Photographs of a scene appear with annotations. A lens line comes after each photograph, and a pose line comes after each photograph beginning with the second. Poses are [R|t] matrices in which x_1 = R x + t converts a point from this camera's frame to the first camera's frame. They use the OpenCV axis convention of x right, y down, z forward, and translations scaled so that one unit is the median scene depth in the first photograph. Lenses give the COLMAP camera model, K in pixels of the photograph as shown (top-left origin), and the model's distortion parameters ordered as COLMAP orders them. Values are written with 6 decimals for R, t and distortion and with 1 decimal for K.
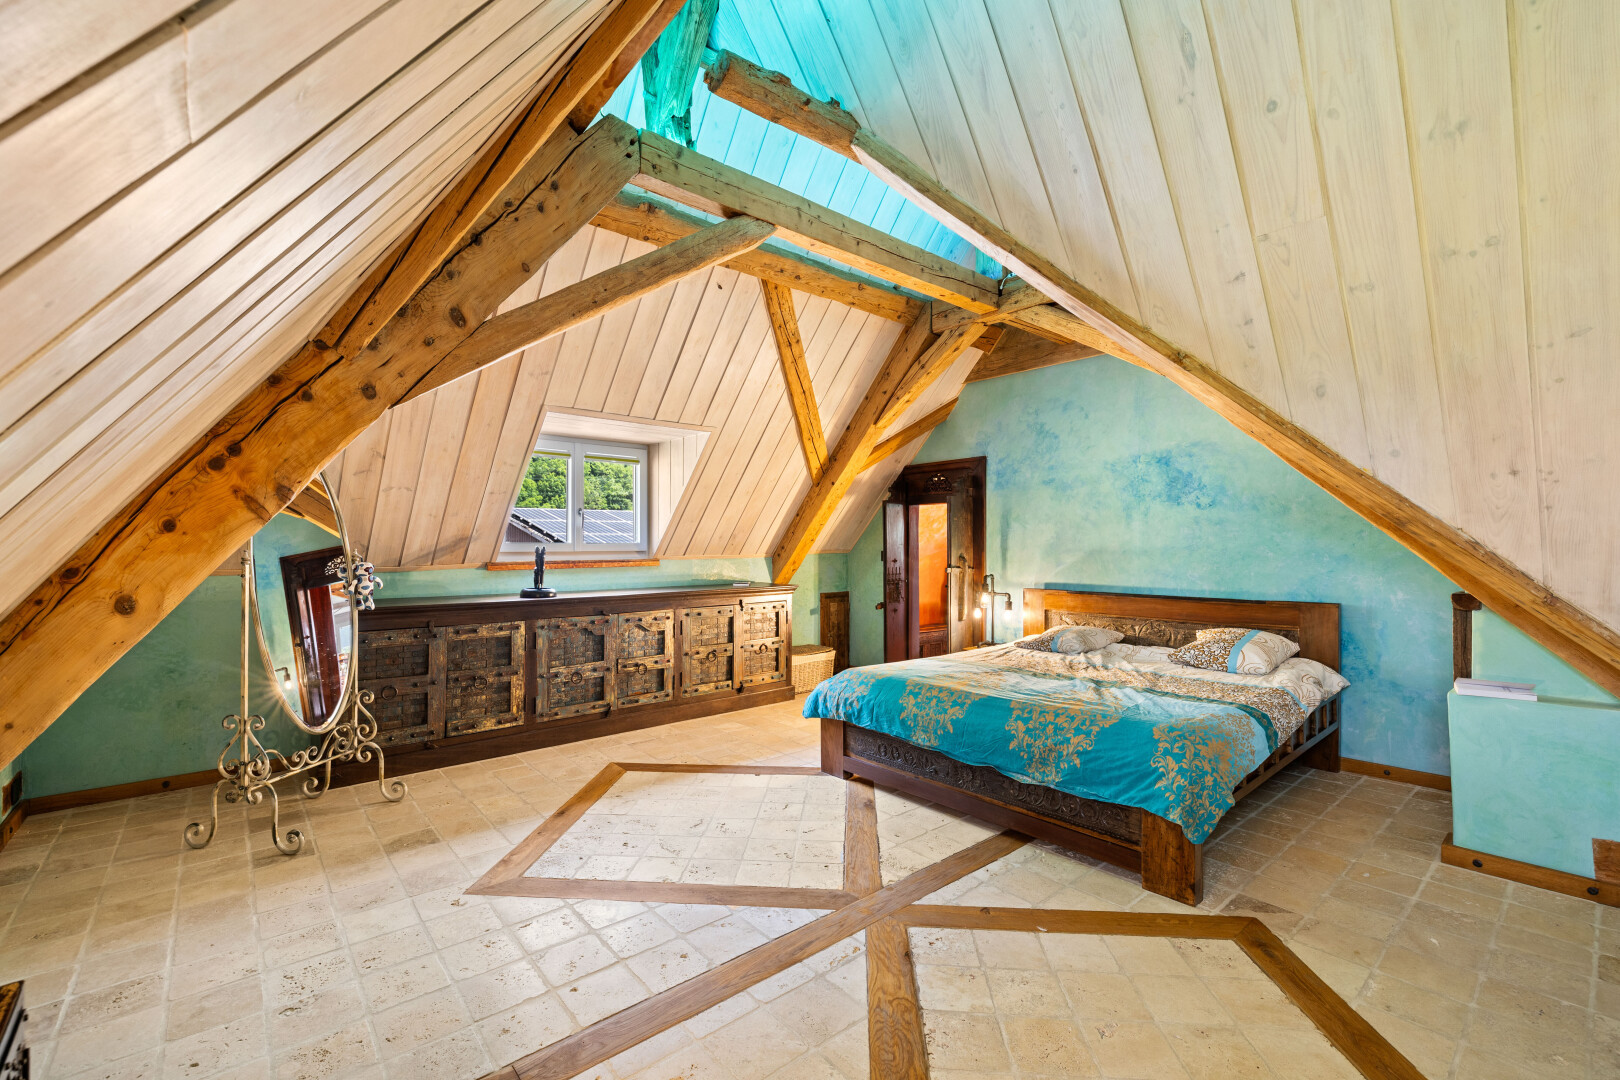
lens RADIAL K [[688.6, 0, 810.8], [0, 688.6, 531.3], [0, 0, 1]] dist [-0.001301, -0.000523]
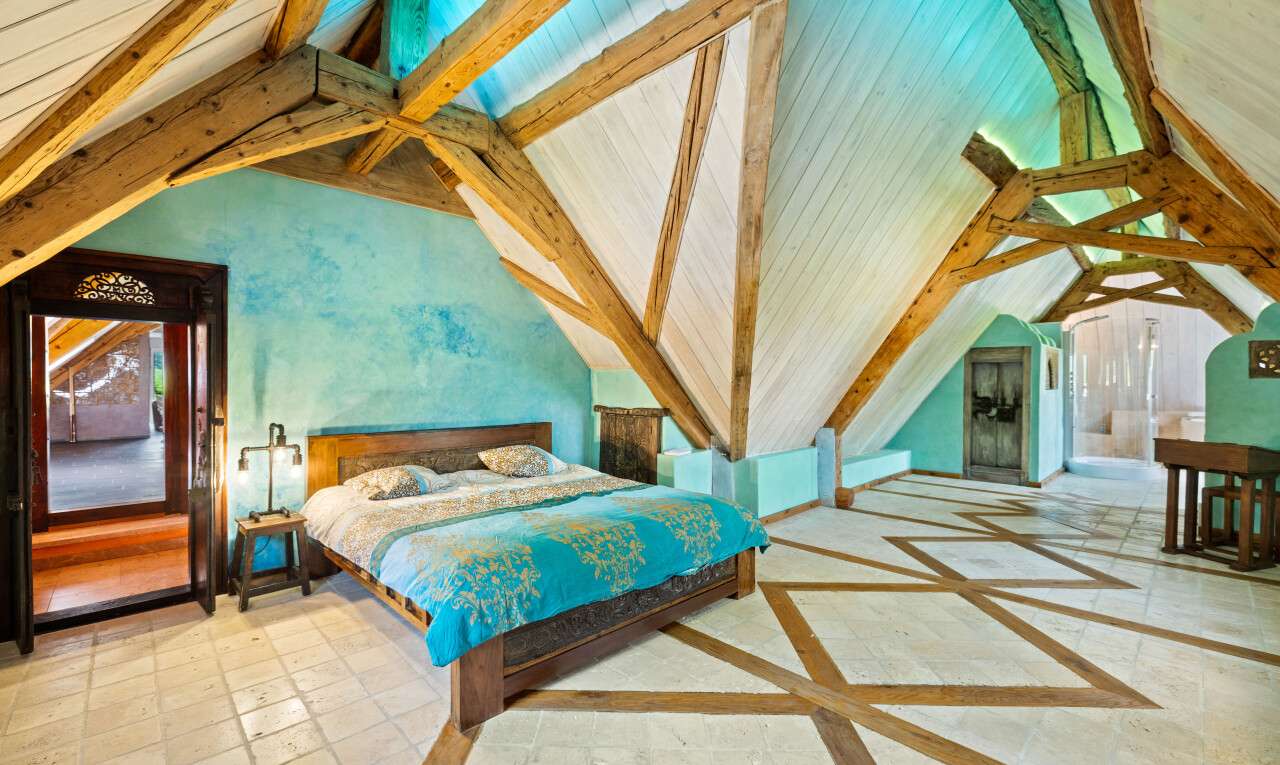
lens RADIAL K [[542.2, 0, 611.9], [0, 542.2, 385.0], [0, 0, 1]] dist [-0.000261, -0.000728]
pose [[-0.035625, 0.002846, 0.999361, -0.431807], [-0.017693, 0.999837, -0.003478, 0.017115], [-0.999209, -0.017806, -0.035569, 0.758584]]
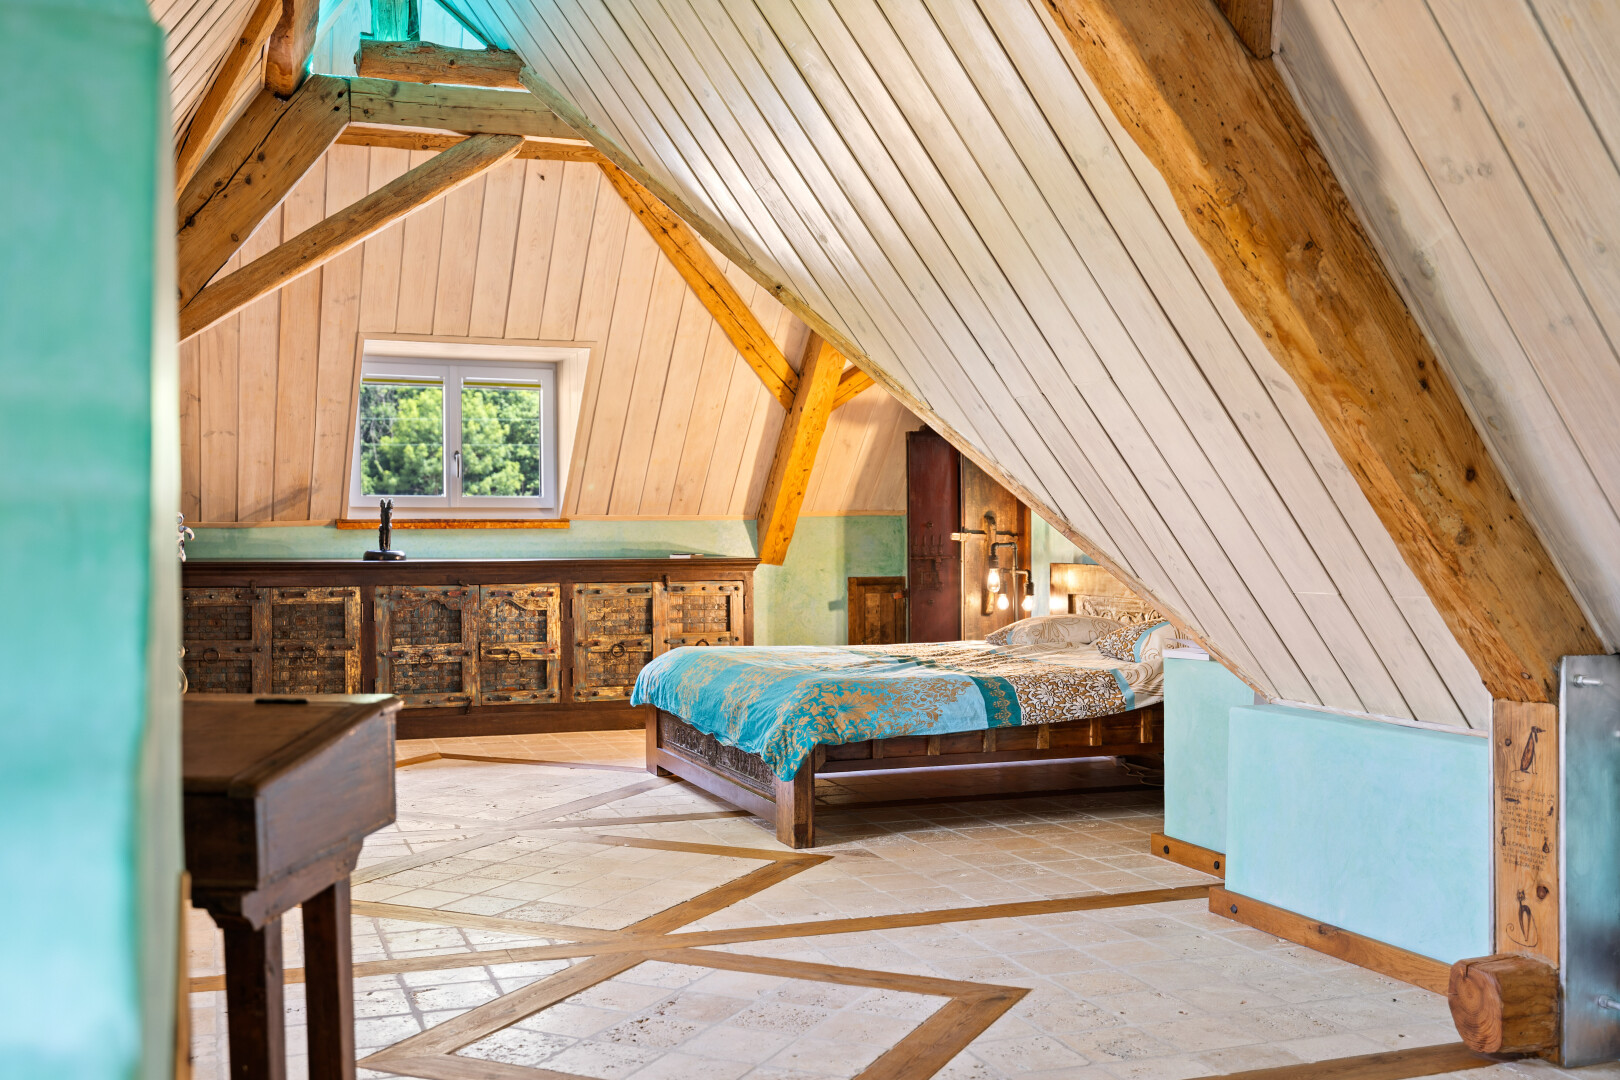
lens RADIAL K [[1592.6, 0, 809.5], [0, 1592.6, 544.1], [0, 0, 1]] dist [0.004387, 0.000000]
pose [[0.938861, 0.005534, -0.344251, 0.727164], [0.004981, 0.999548, 0.029652, 0.021827], [0.344259, -0.029554, 0.938409, -0.600689]]
